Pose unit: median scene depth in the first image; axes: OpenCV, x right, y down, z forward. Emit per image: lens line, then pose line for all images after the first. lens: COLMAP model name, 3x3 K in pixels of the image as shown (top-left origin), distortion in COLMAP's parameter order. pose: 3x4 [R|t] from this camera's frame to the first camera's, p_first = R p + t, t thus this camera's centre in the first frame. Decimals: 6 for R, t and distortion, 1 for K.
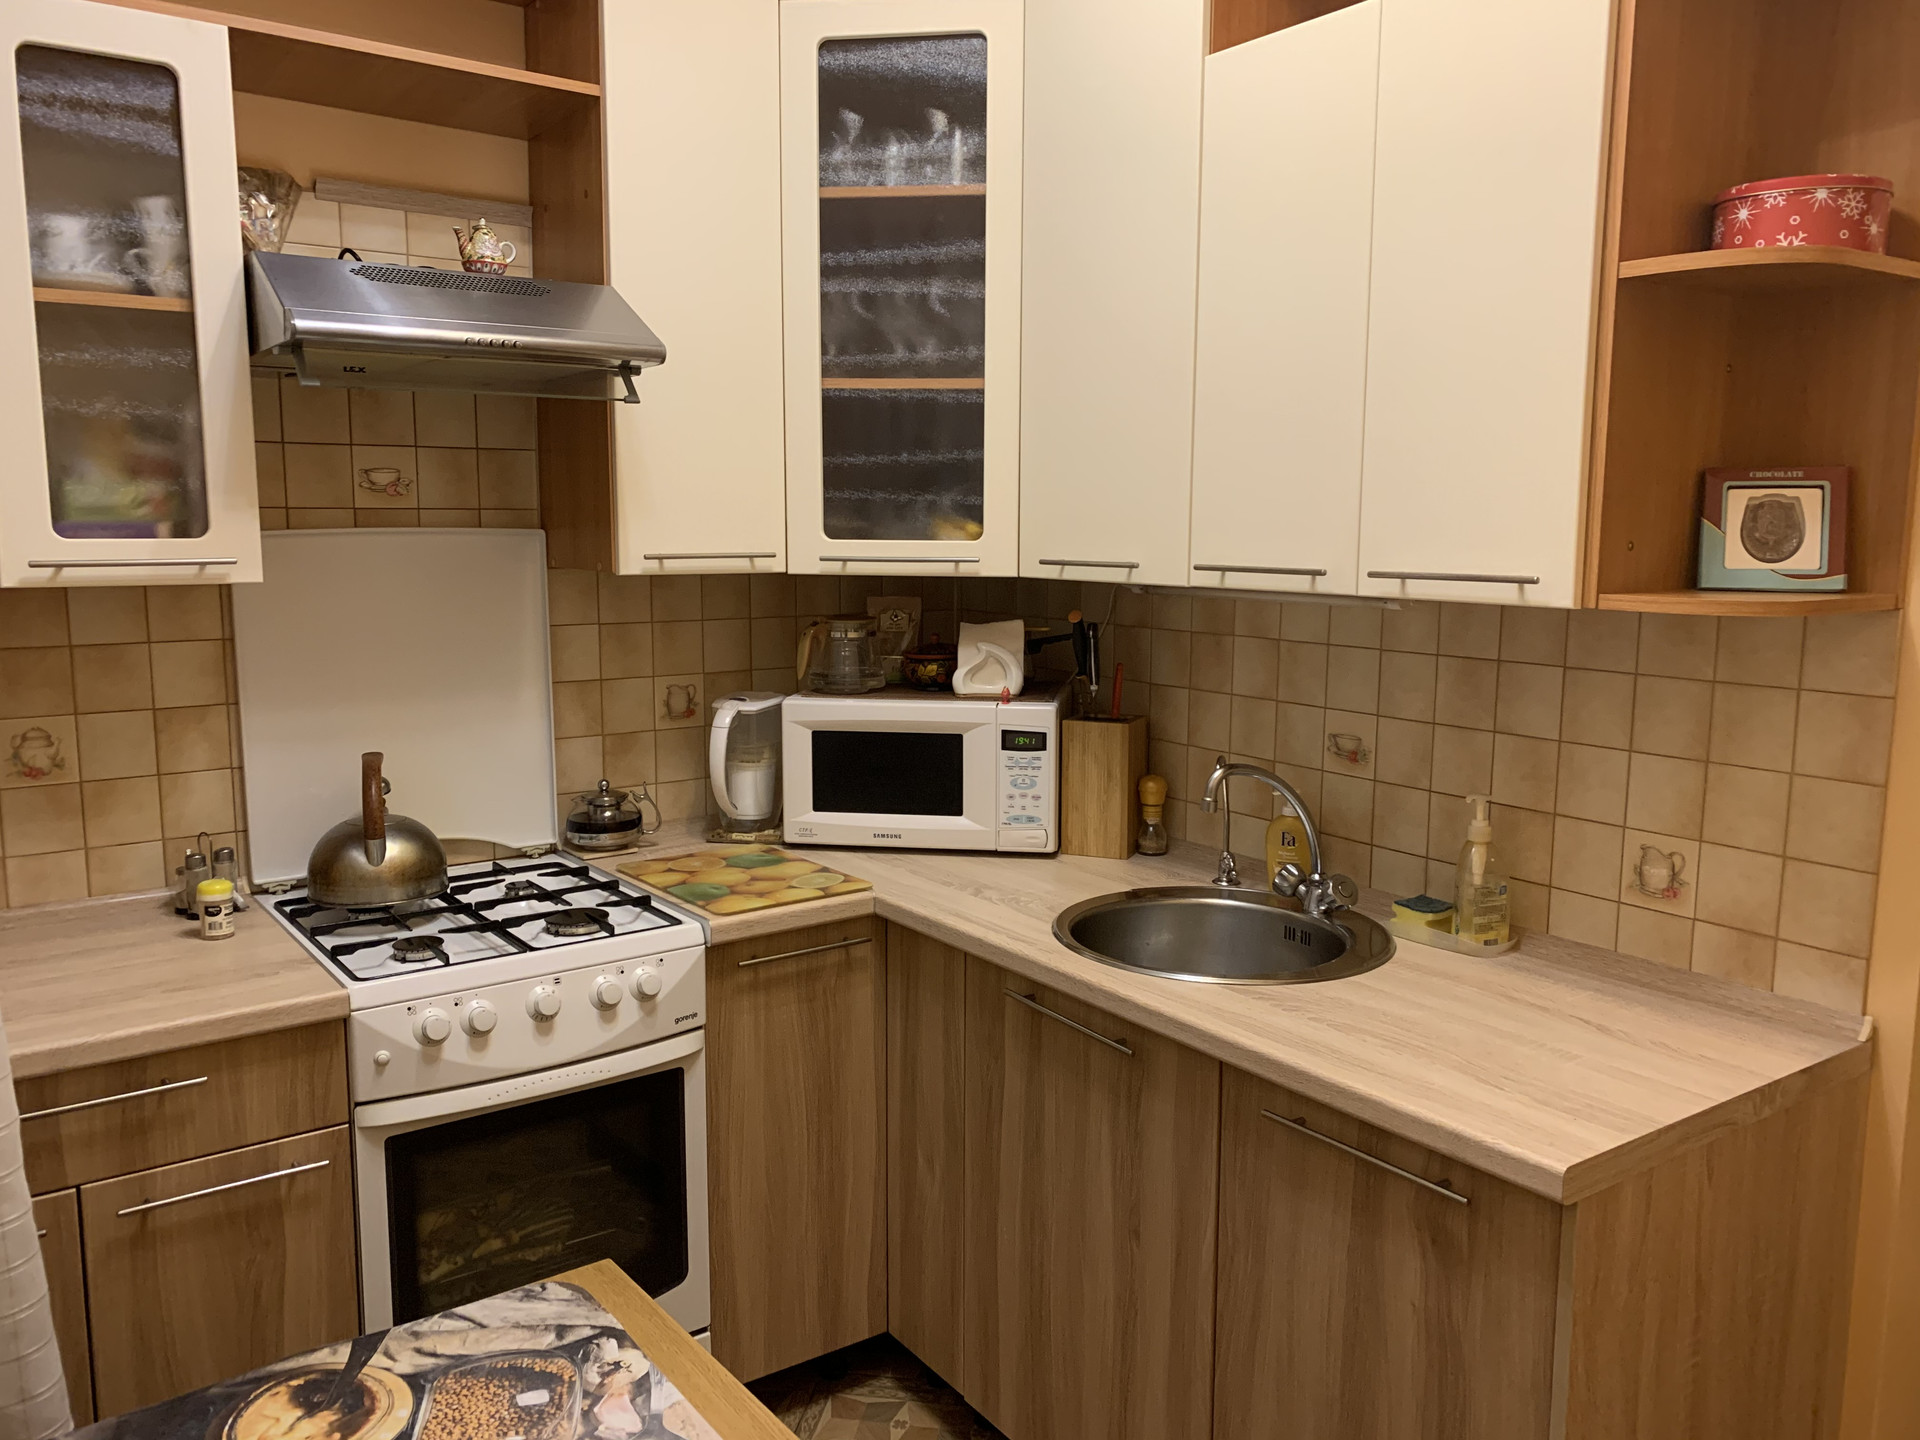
lens RADIAL K [[1478.0, 0, 949.3], [0, 1478.0, 717.8], [0, 0, 1]] dist [0.034838, -0.039234]
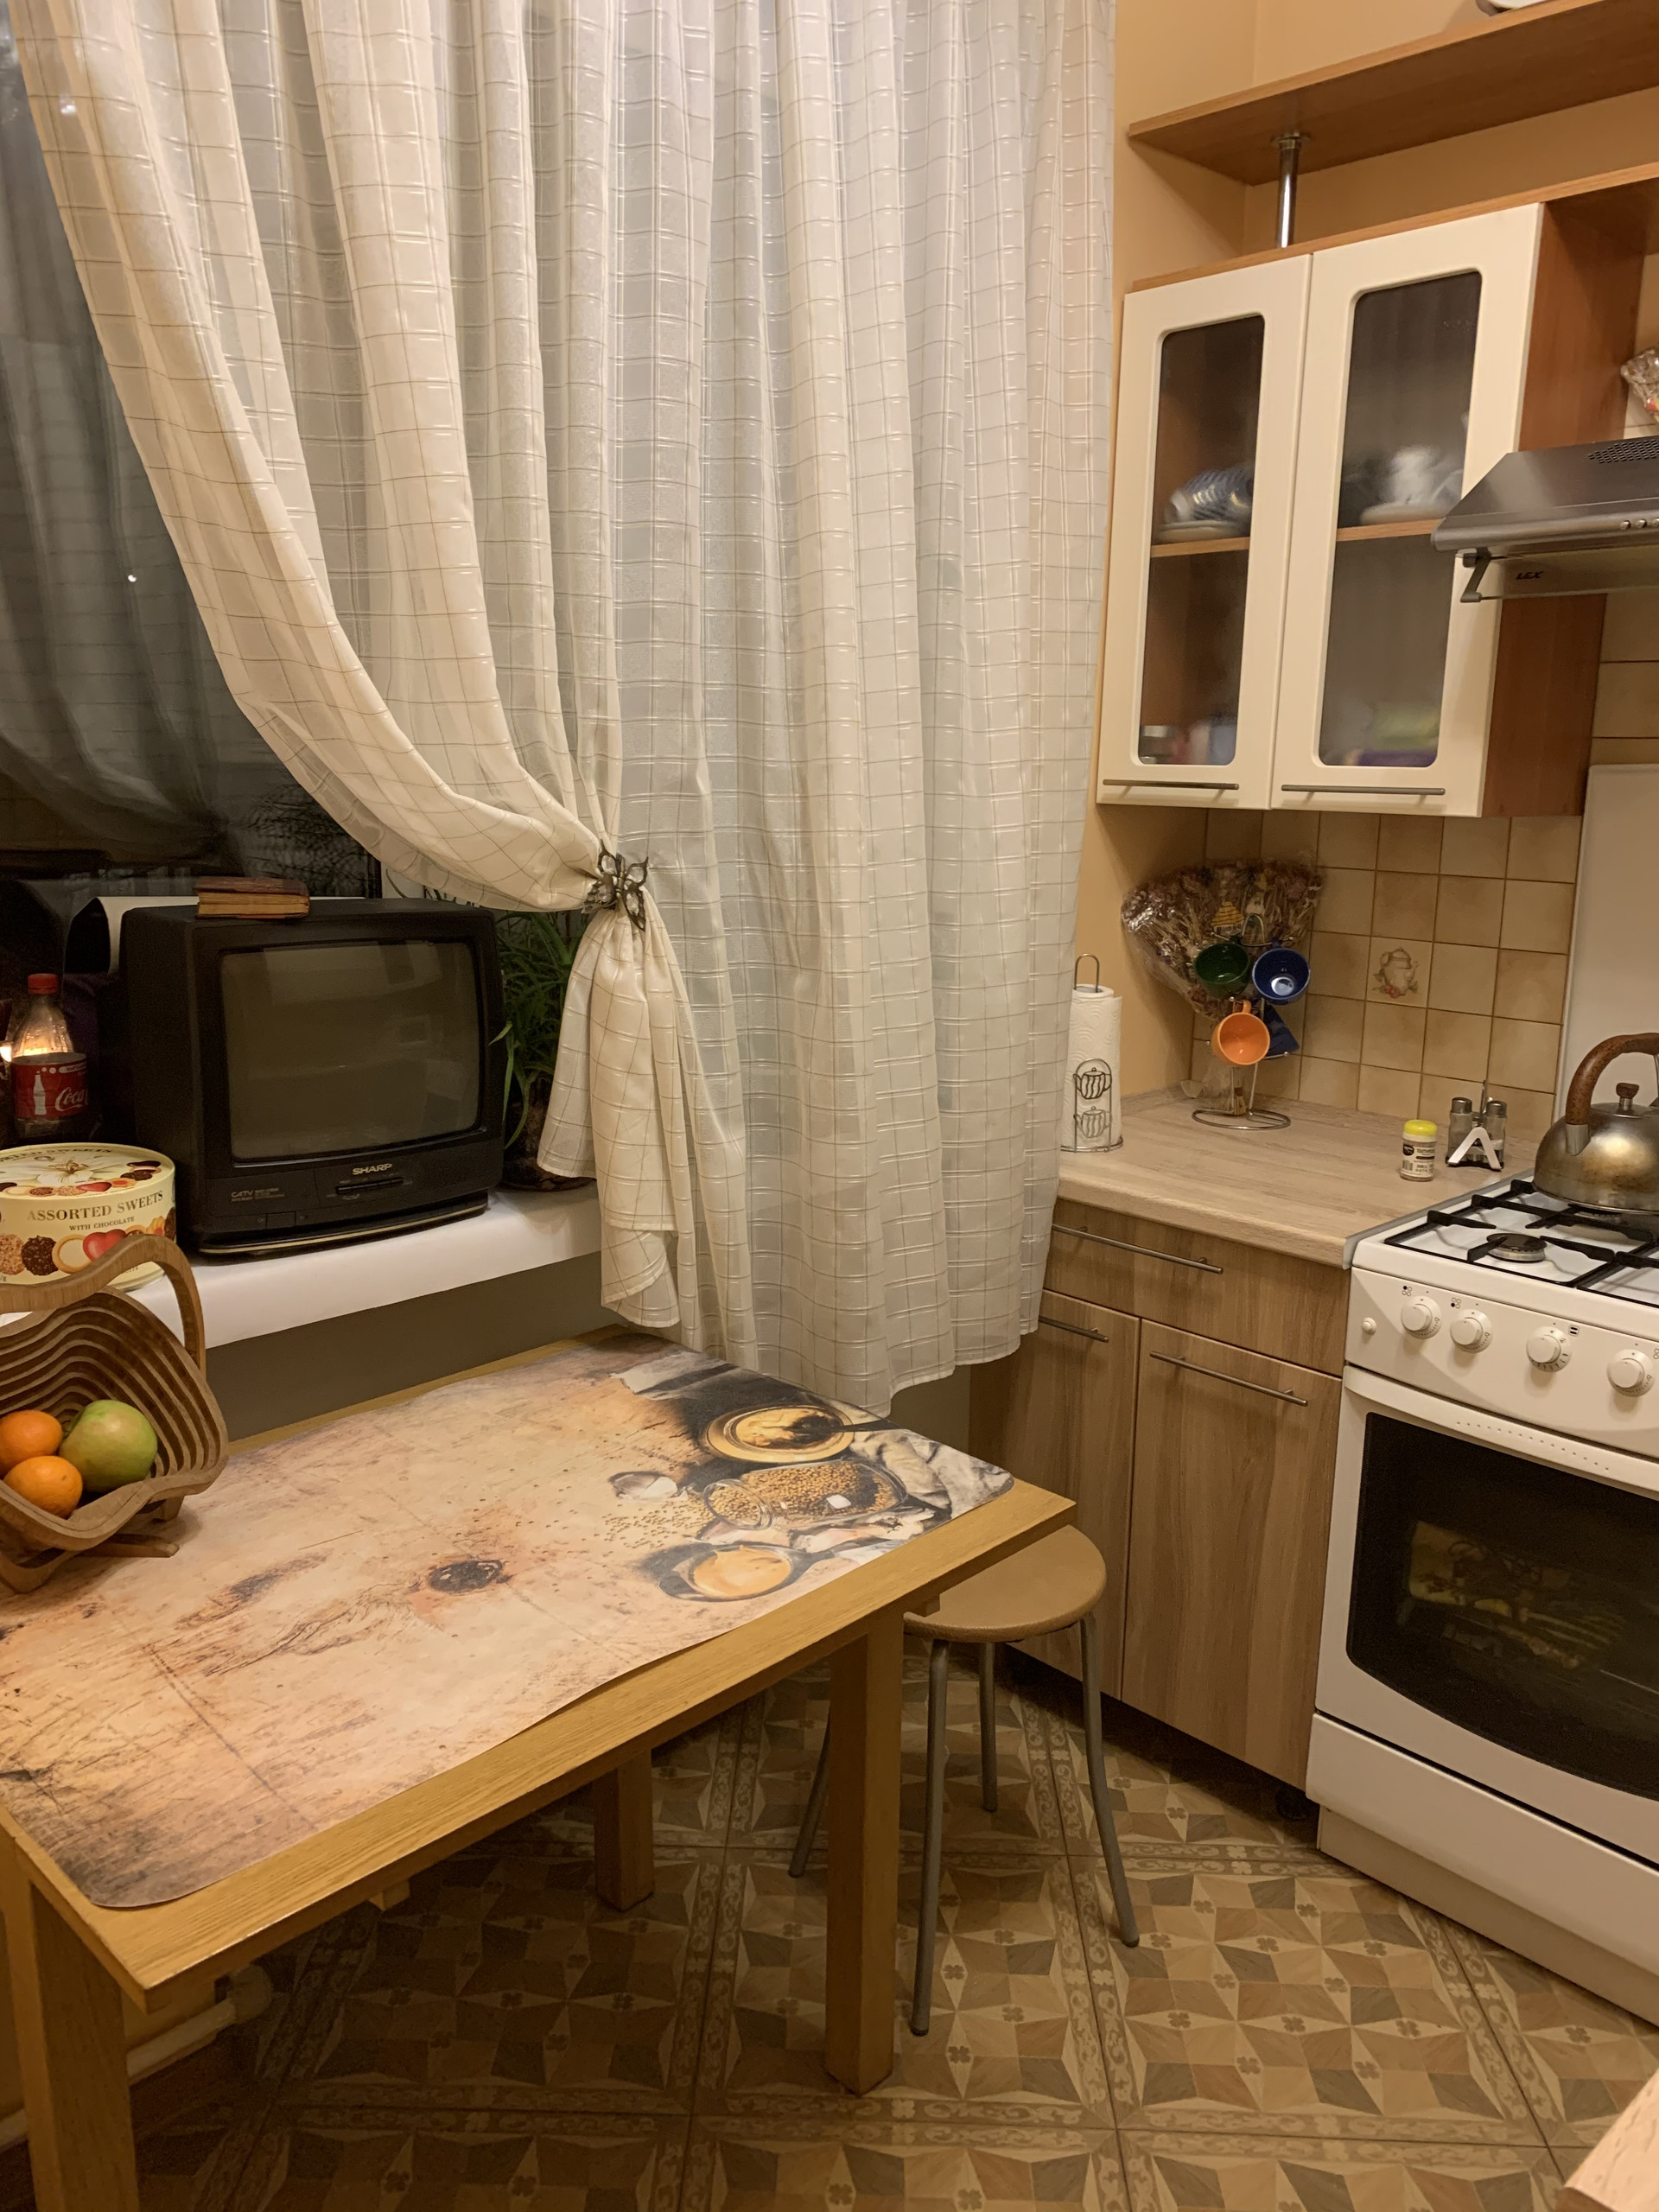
lens RADIAL K [[1702.8, 0, 797.1], [0, 1702.8, 1105.5], [0, 0, 1]] dist [0.034838, -0.039234]
pose [[0.116329, 0.205553, -0.971707, 0.569271], [-0.150540, 0.970696, 0.187317, -0.051737], [0.981736, 0.124490, 0.143864, 0.446098]]
